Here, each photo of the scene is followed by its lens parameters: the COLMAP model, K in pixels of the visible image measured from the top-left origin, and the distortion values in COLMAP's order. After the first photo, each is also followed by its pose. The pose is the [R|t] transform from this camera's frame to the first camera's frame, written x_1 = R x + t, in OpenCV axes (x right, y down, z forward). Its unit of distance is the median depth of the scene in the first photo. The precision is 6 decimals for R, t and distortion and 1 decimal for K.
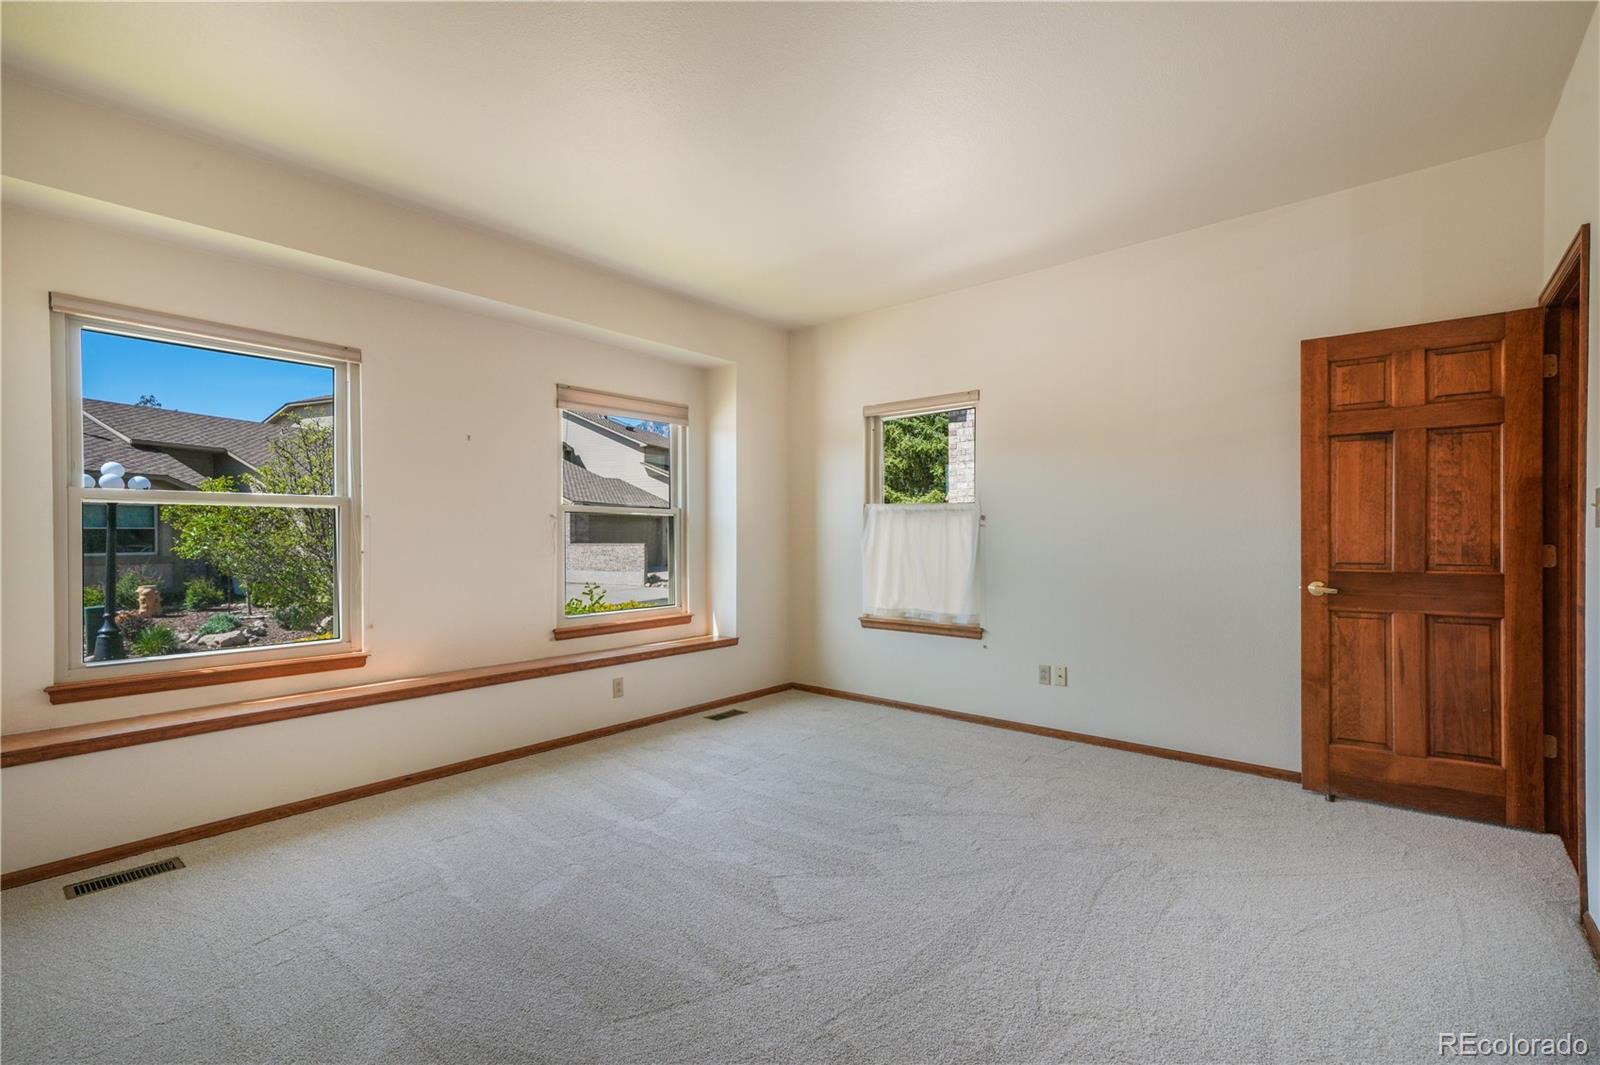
lens RADIAL K [[686.2, 0, 807.9], [0, 686.2, 534.3], [0, 0, 1]] dist [0.000093, 0.000199]
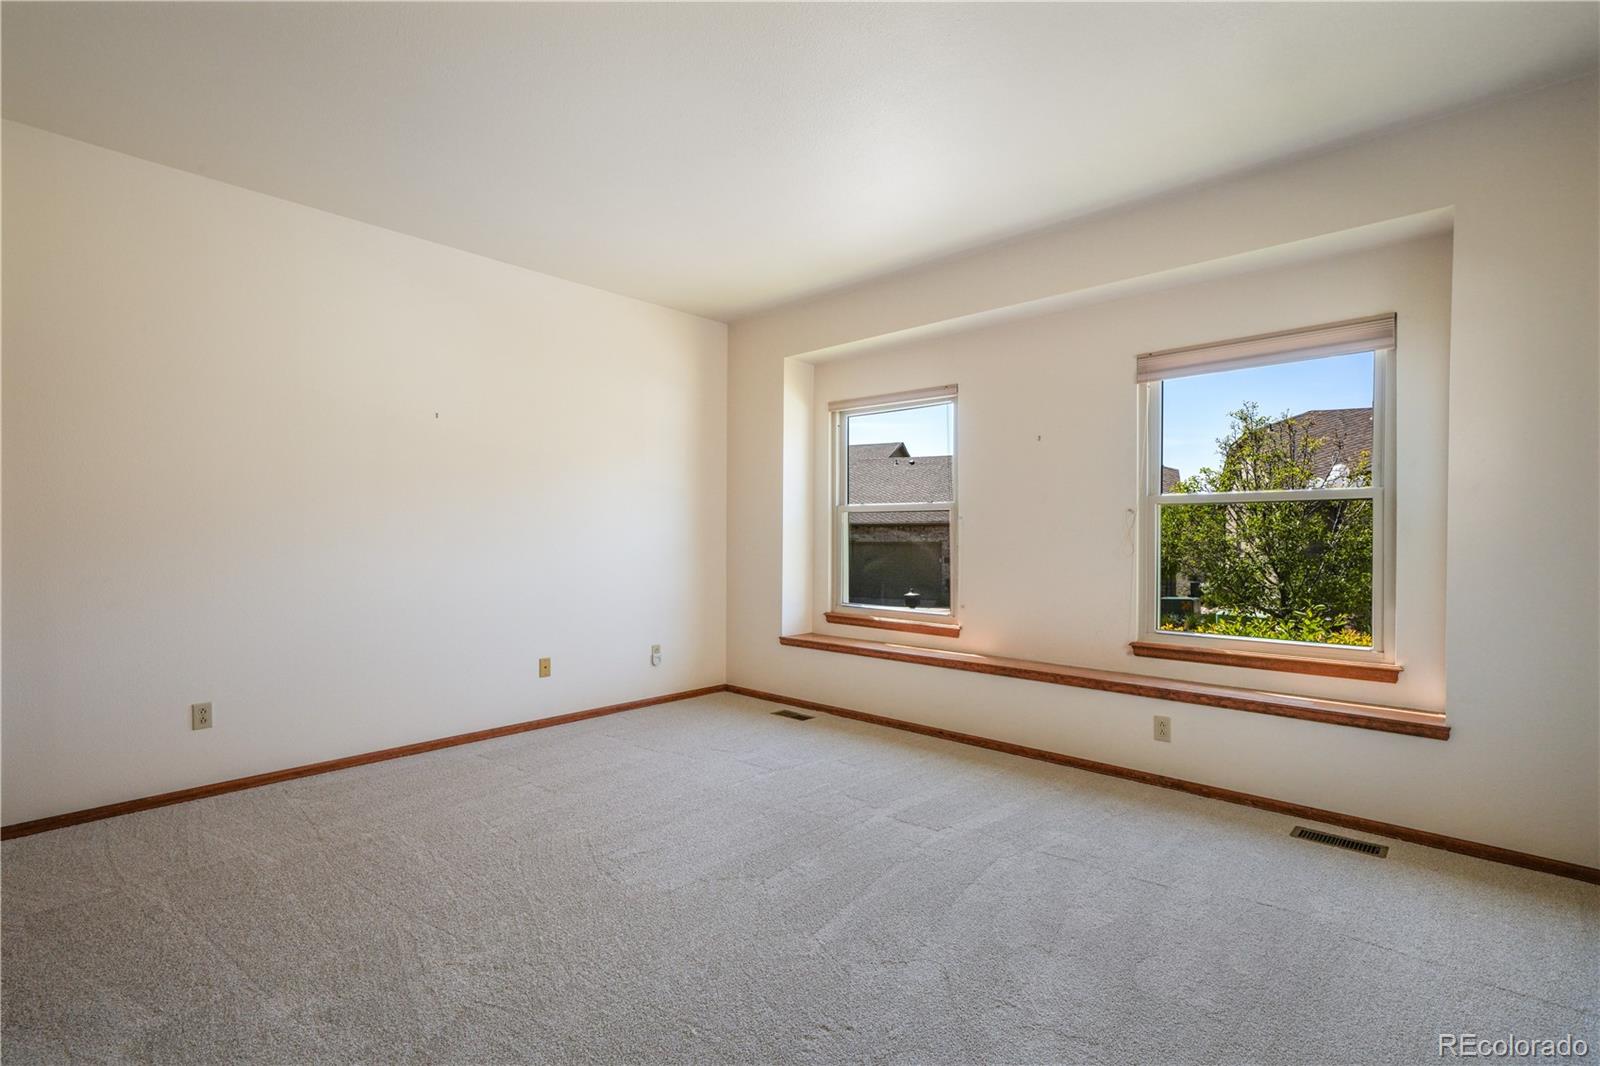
lens RADIAL K [[746.0, 0, 805.8], [0, 746.0, 538.5], [0, 0, 1]] dist [0.011494, -0.000015]
pose [[-0.031493, 0.012912, -0.999421, 0.580935], [0.006267, 0.999899, 0.012720, -0.006464], [0.999484, -0.005863, -0.031571, 0.619561]]
